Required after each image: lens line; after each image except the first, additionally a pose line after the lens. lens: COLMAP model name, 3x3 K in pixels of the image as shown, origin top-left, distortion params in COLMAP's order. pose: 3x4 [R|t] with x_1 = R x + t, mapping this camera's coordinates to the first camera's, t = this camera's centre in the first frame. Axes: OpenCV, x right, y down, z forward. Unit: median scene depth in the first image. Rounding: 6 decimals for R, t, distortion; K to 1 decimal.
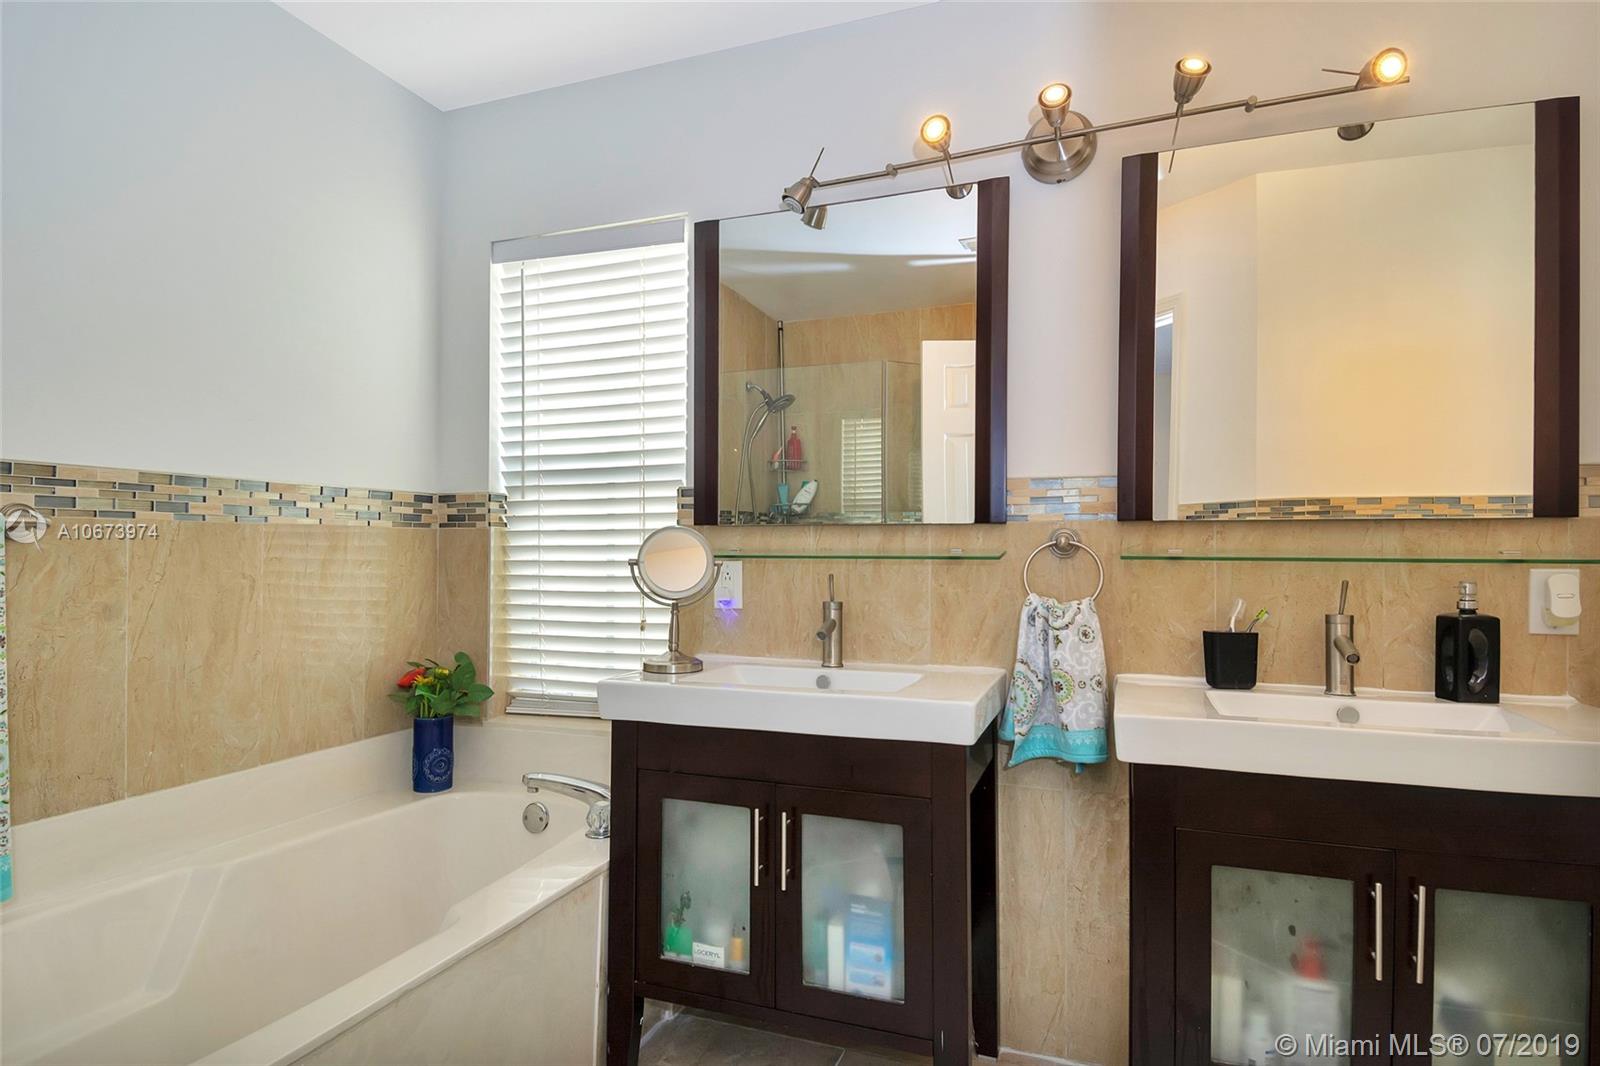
lens RADIAL K [[868.7, 0, 794.6], [0, 868.7, 537.8], [0, 0, 1]] dist [0.026024, -0.038221]
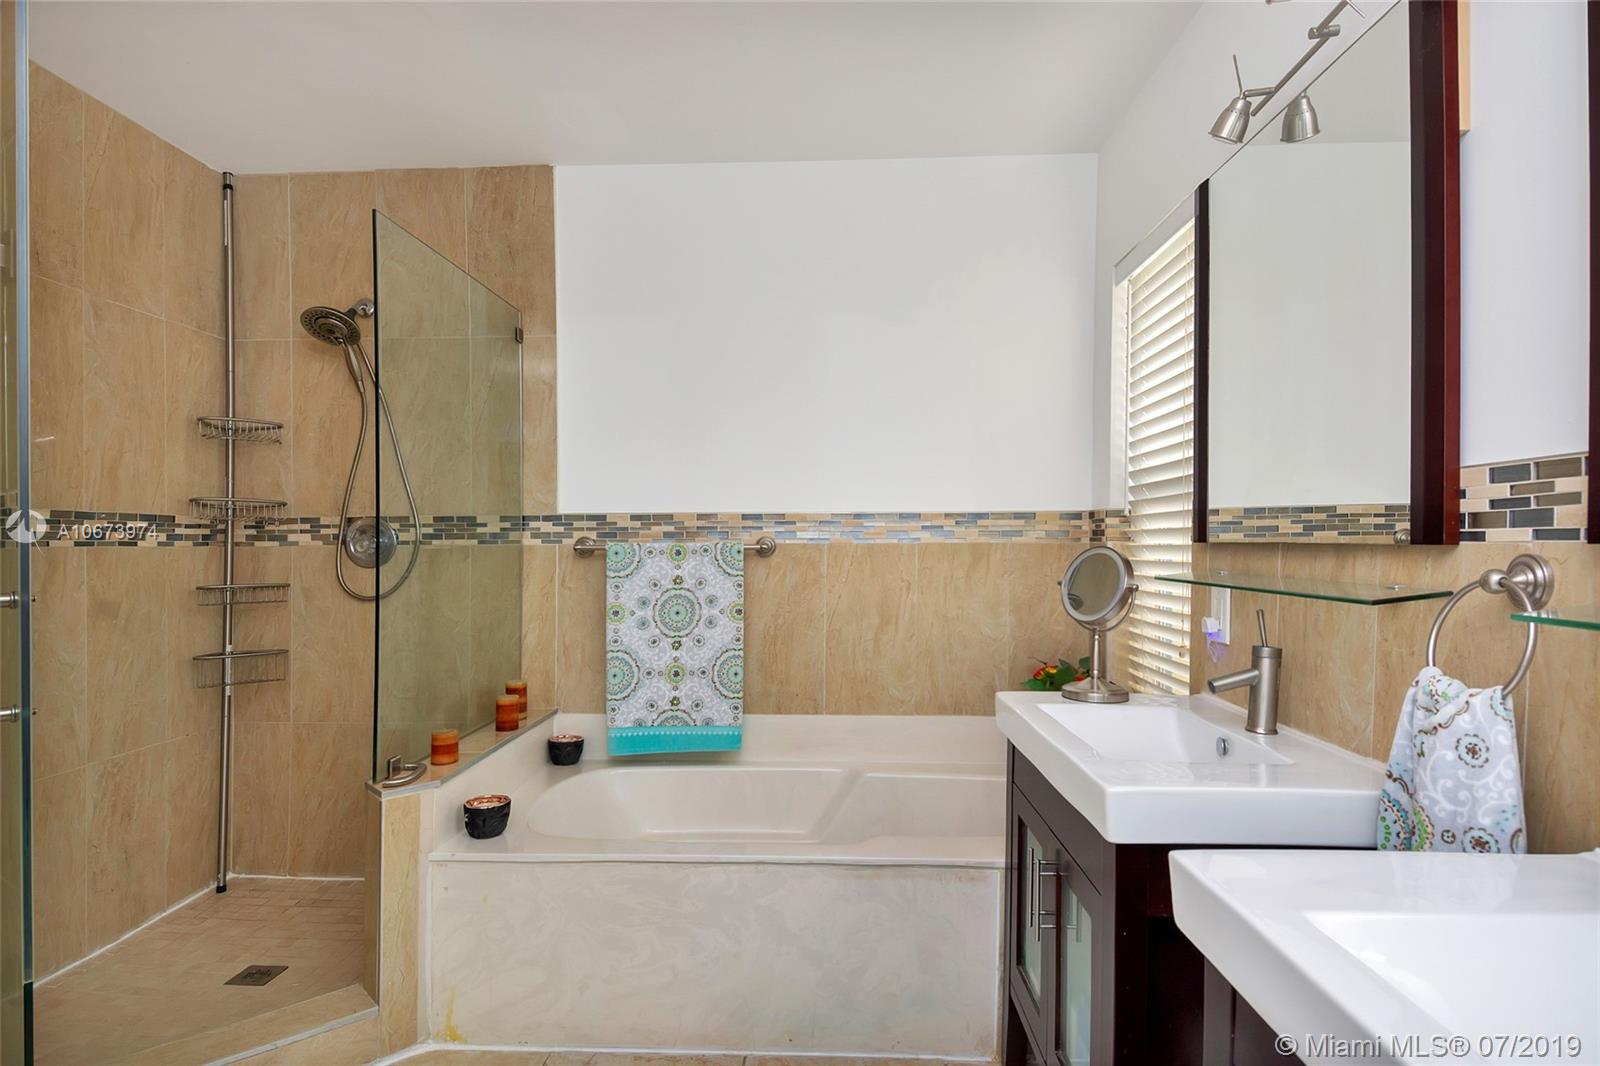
lens RADIAL K [[868.7, 0, 792.4], [0, 868.7, 541.0], [0, 0, 1]] dist [0.026024, -0.038221]
pose [[0.301303, -0.001588, -0.953527, 0.693987], [0.015552, 0.999874, 0.003249, -0.028778], [0.953402, -0.015808, 0.301289, 0.407711]]
